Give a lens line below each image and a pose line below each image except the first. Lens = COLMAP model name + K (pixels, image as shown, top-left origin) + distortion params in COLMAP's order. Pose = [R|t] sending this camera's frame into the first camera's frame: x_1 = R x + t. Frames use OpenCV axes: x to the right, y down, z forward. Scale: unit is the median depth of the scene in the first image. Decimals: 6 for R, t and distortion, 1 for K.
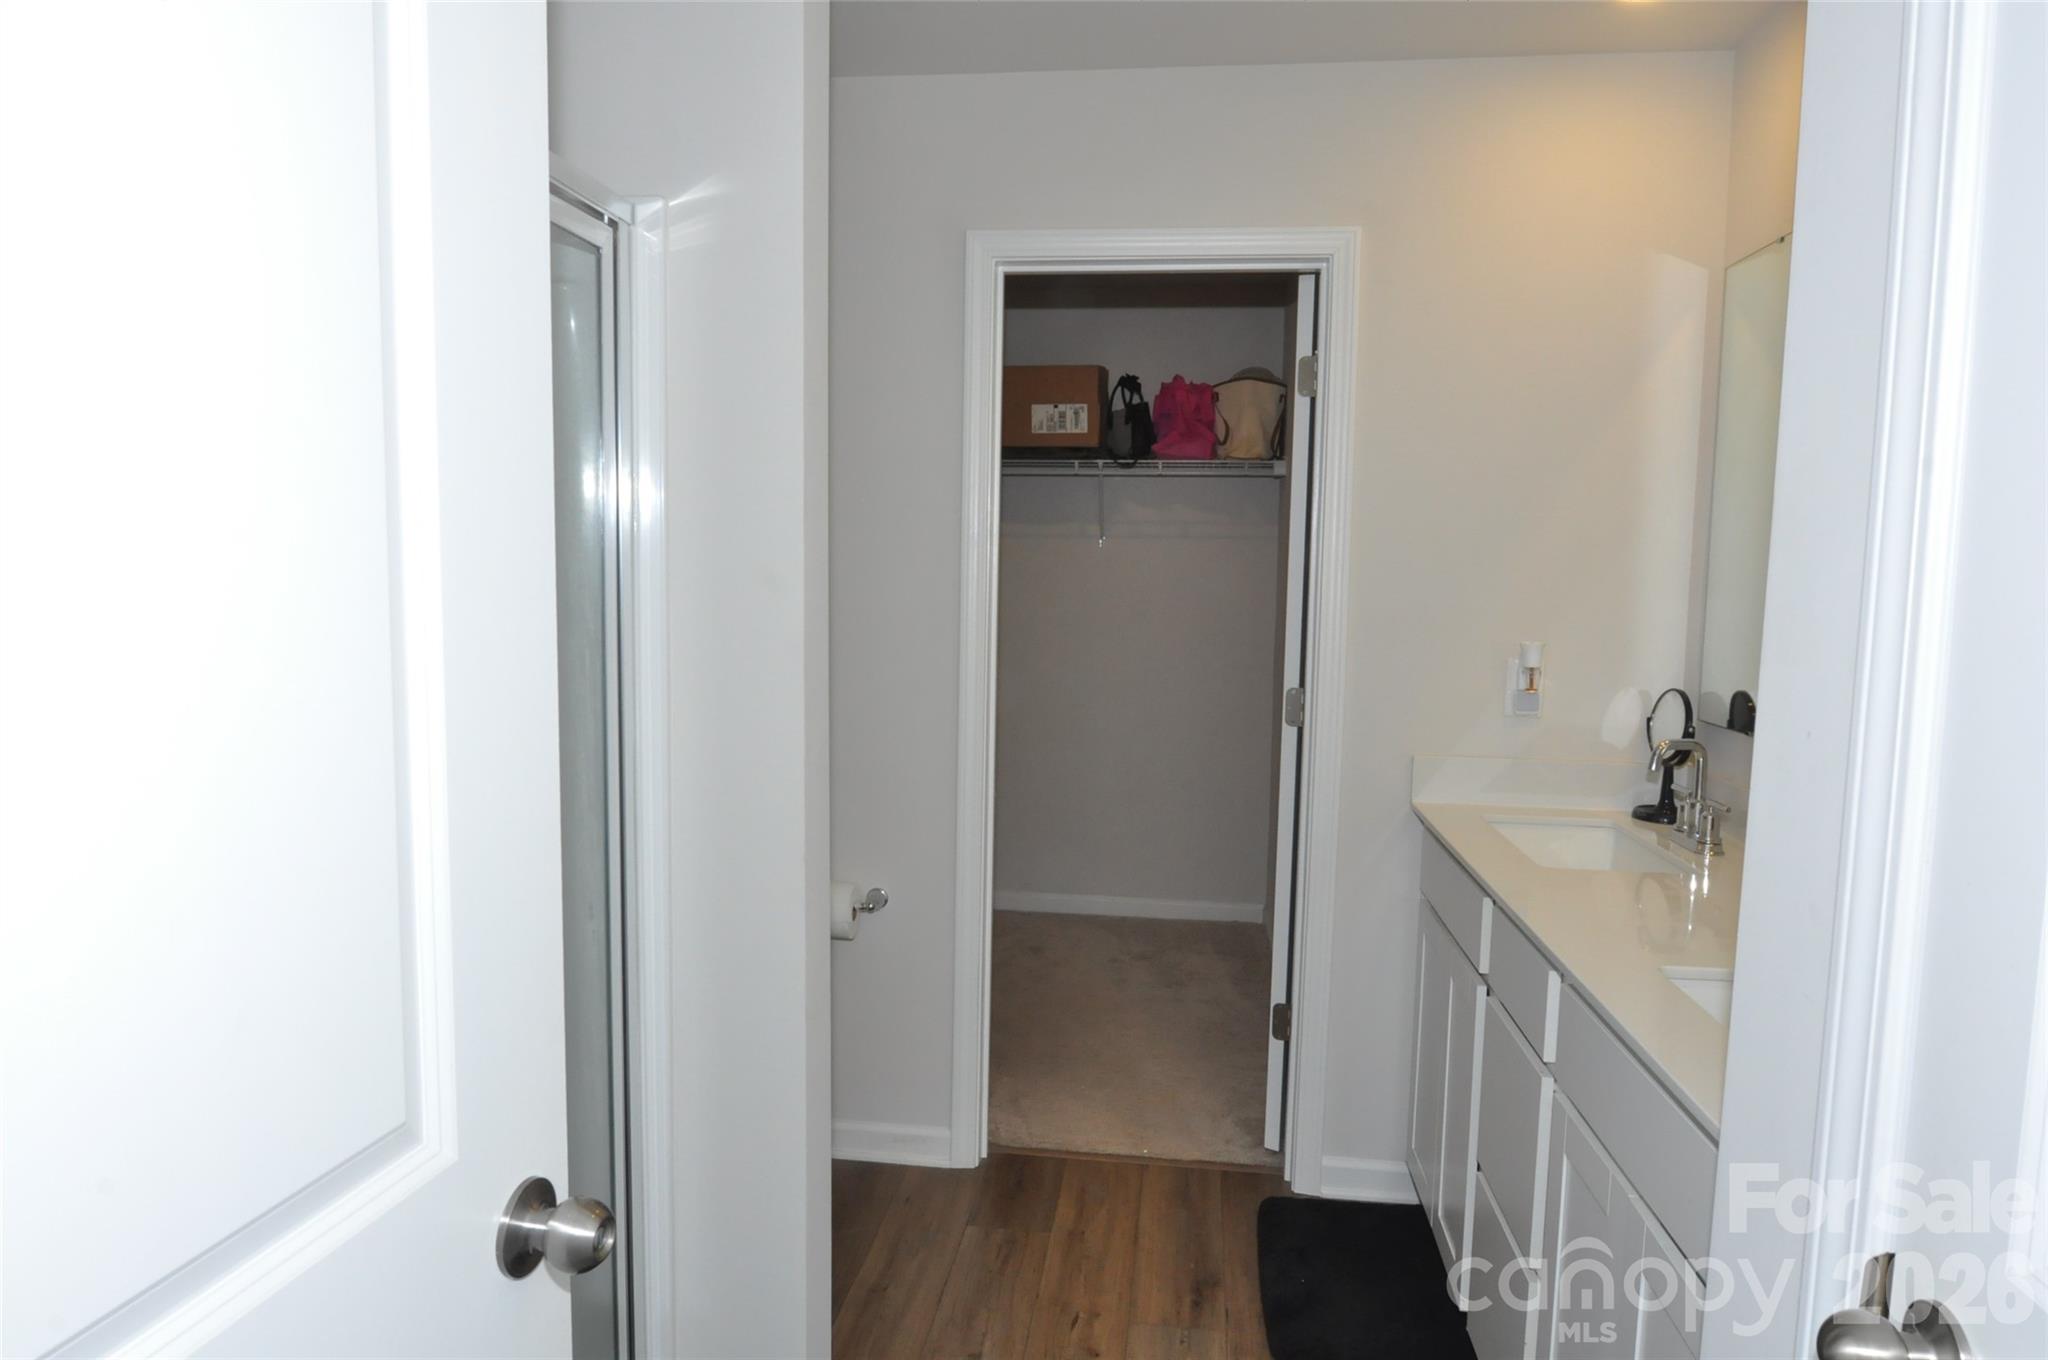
lens RADIAL K [[1259.8, 0, 1018.4], [0, 1259.8, 682.2], [0, 0, 1]] dist [-0.004953, -0.008734]
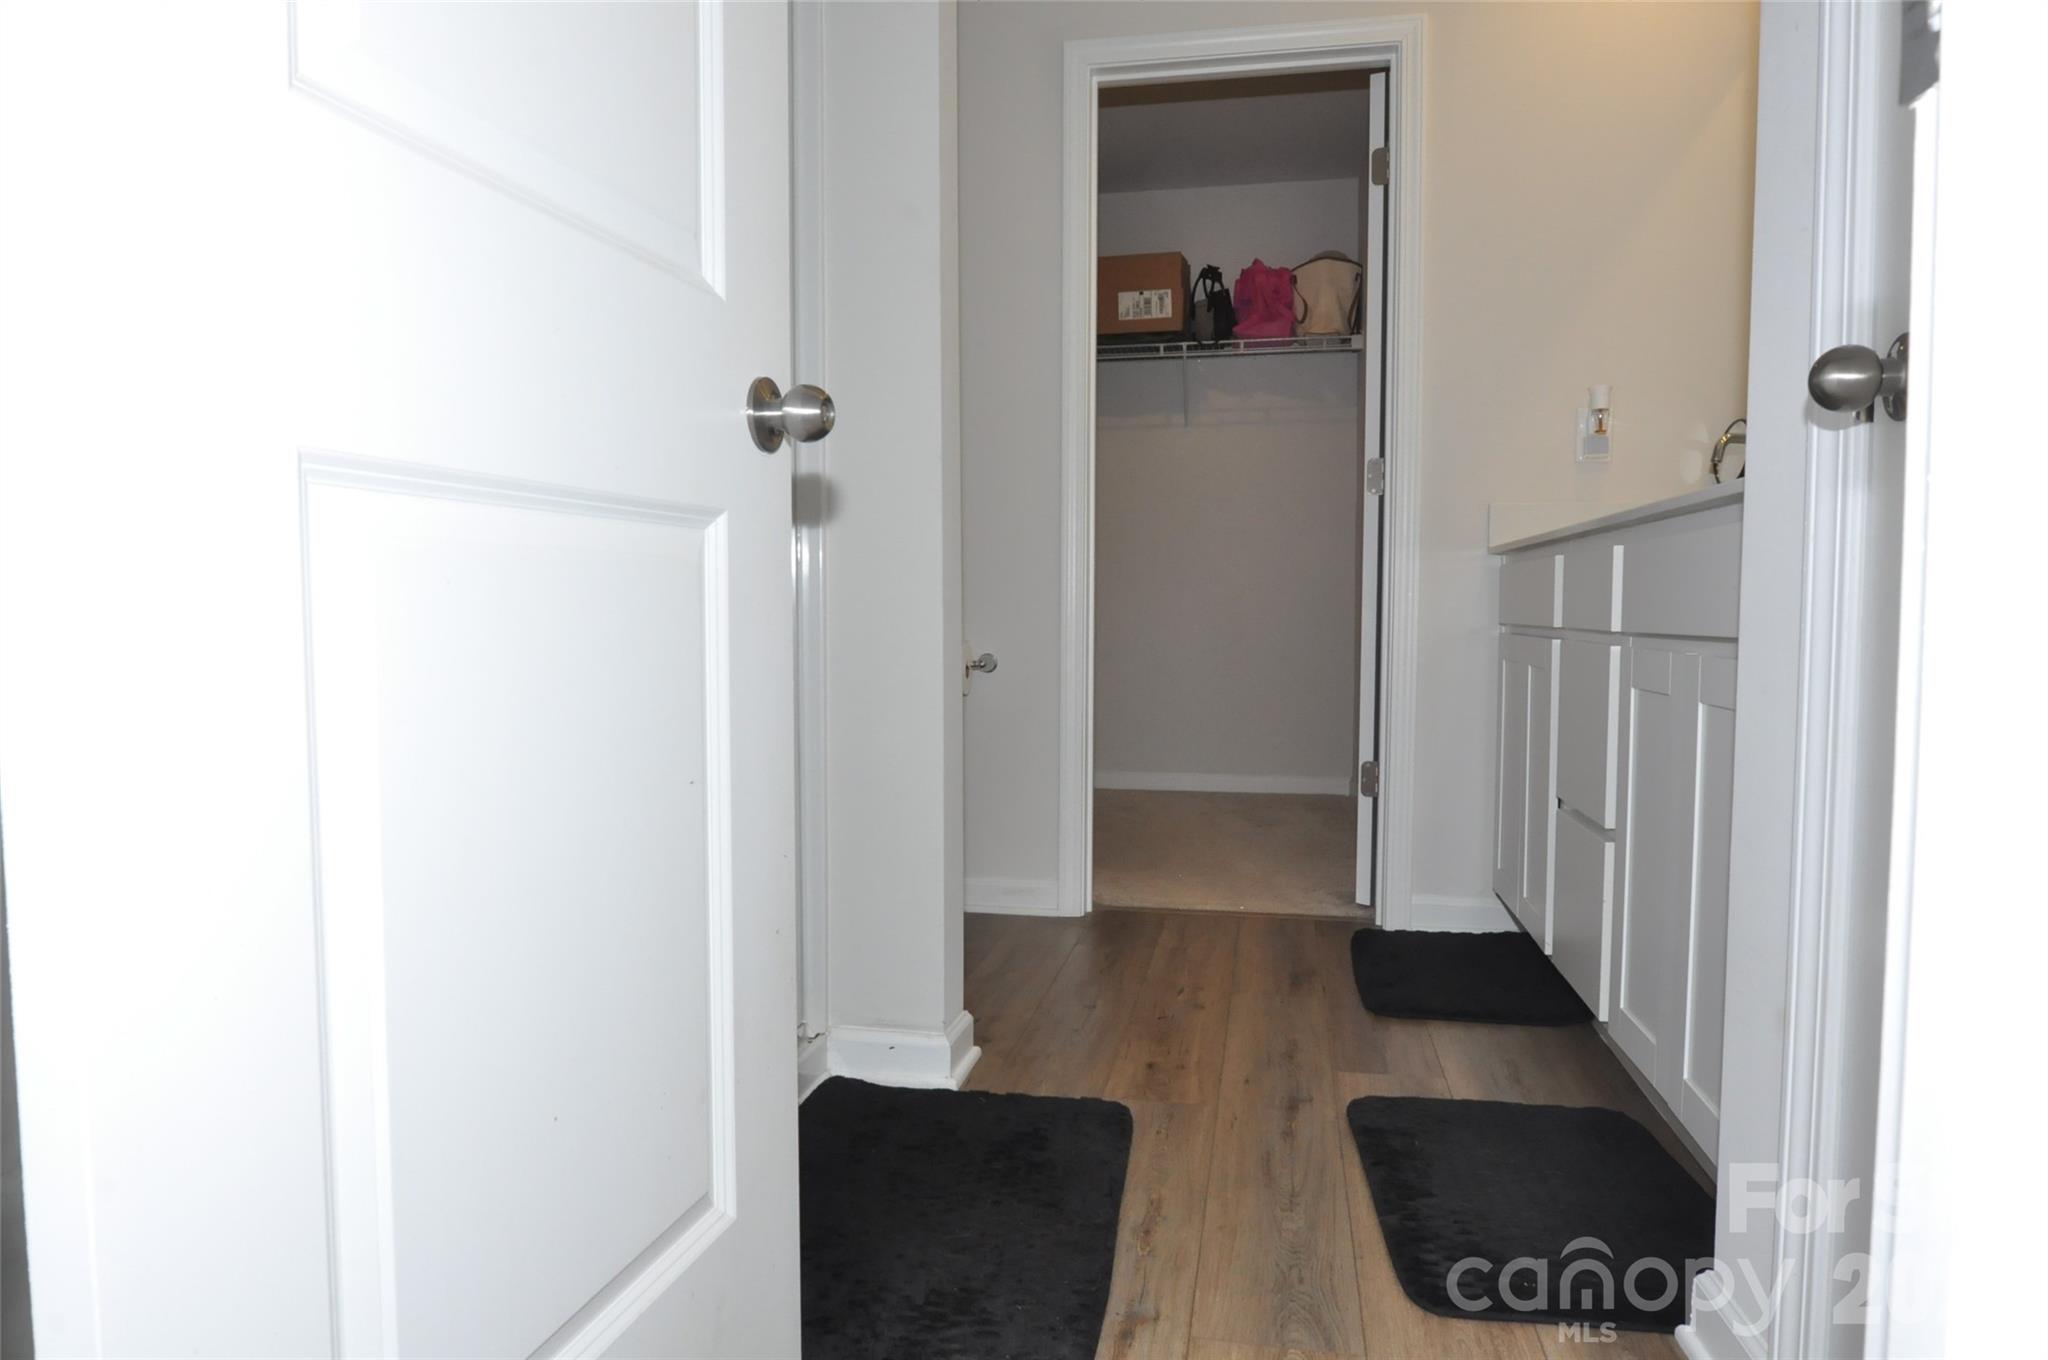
lens RADIAL K [[1259.8, 0, 1011.3], [0, 1259.8, 668.3], [0, 0, 1]] dist [-0.004953, -0.008734]
pose [[0.997629, -0.013154, -0.067555, -0.020202], [0.010257, 0.999020, -0.043055, 0.239415], [0.068056, 0.042260, 0.996786, -0.083393]]
